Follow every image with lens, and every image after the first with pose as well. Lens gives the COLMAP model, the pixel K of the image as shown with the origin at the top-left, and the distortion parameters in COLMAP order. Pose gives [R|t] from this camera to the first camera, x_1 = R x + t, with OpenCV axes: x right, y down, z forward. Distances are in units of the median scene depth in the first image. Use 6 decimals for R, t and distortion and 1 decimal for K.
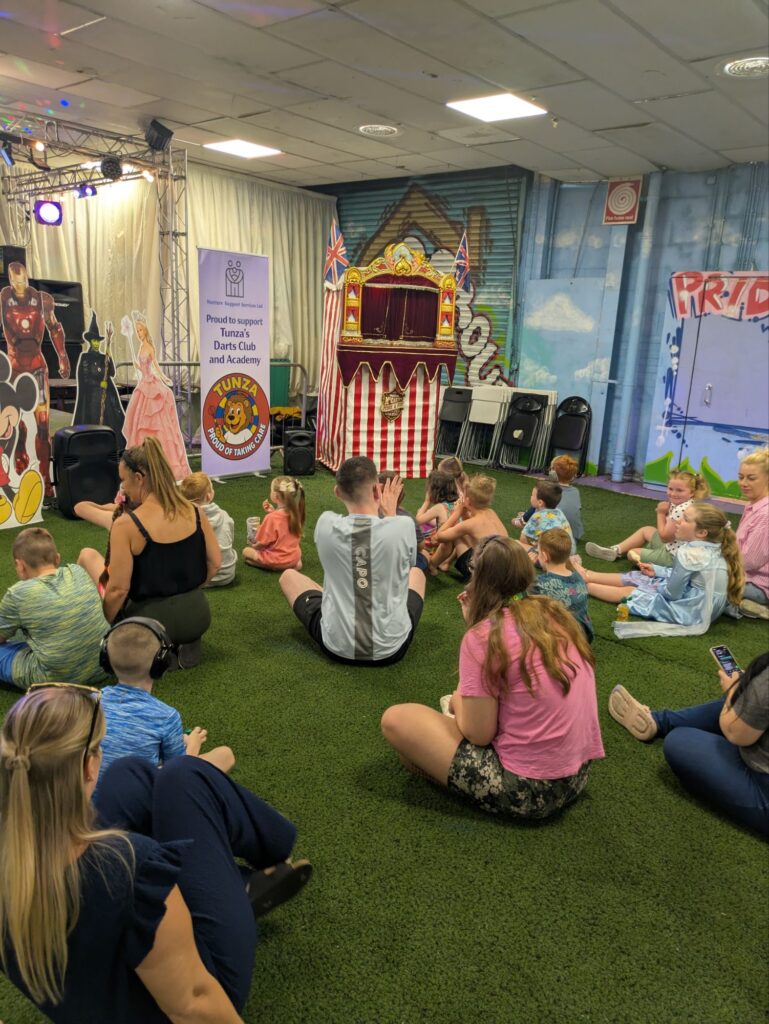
lens RADIAL K [[763.4, 0, 380.0], [0, 763.4, 493.3], [0, 0, 1]] dist [0.044475, -0.038607]
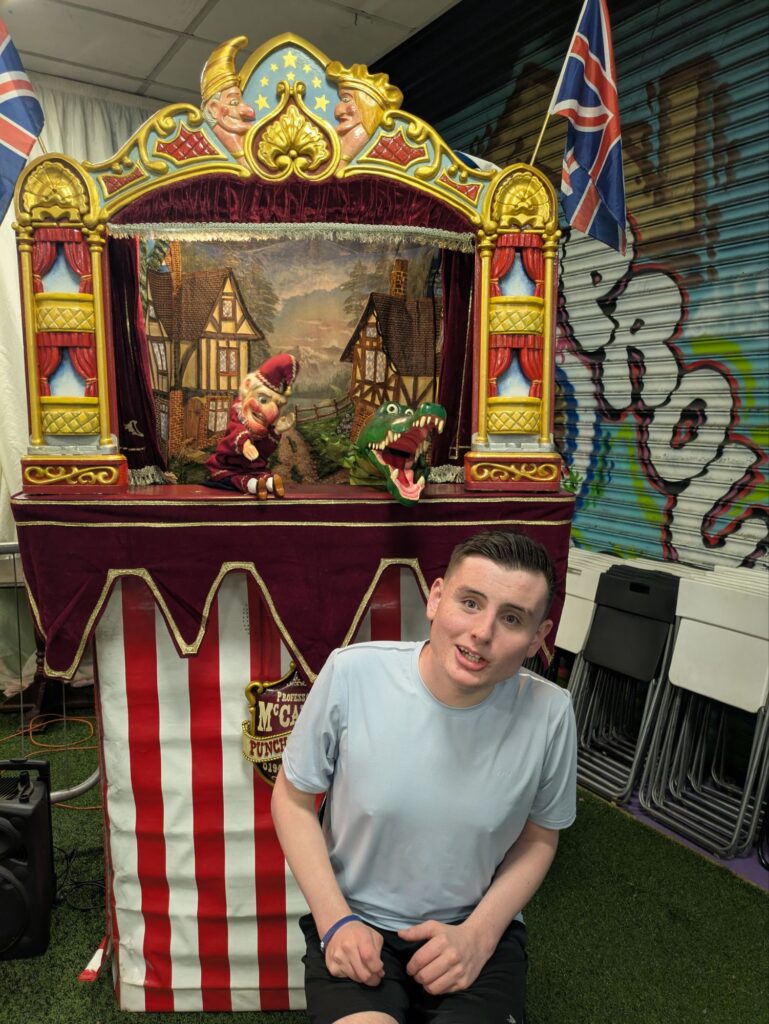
lens RADIAL K [[763.4, 0, 397.7], [0, 763.4, 523.1], [0, 0, 1]] dist [0.044475, -0.038607]
pose [[0.961233, -0.008503, -0.275606, 0.107387], [-0.012627, 0.997119, -0.074800, -0.152750], [0.275448, 0.075380, 0.958356, 0.723594]]
